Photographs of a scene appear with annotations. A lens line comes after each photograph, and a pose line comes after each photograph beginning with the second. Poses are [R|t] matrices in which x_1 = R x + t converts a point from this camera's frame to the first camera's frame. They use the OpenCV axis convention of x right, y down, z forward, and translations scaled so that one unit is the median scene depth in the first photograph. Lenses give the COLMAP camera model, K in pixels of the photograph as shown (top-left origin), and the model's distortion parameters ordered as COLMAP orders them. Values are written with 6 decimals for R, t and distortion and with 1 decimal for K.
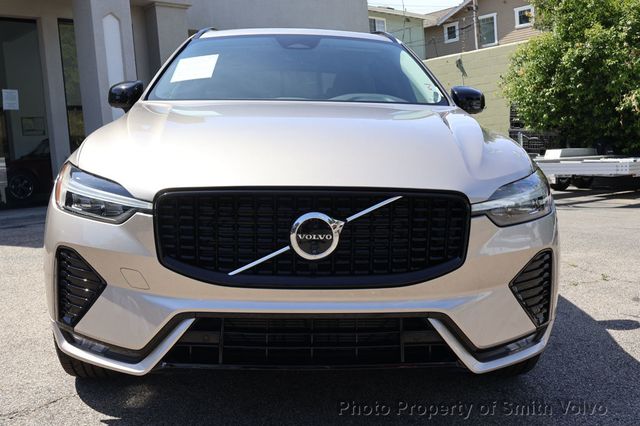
lens RADIAL K [[695.6, 0, 319.1], [0, 695.6, 215.3], [0, 0, 1]] dist [0.016916, 0.000000]
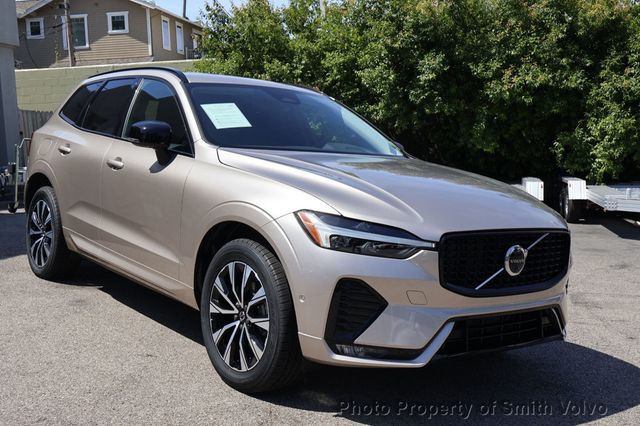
lens RADIAL K [[772.9, 0, 320.5], [0, 772.9, 211.9], [0, 0, 1]] dist [0.005845, 0.000000]
pose [[0.811806, -0.009554, 0.583848, -1.103203], [0.022671, 0.999628, -0.015164, -0.050813], [-0.583486, 0.025547, 0.811721, -0.120895]]
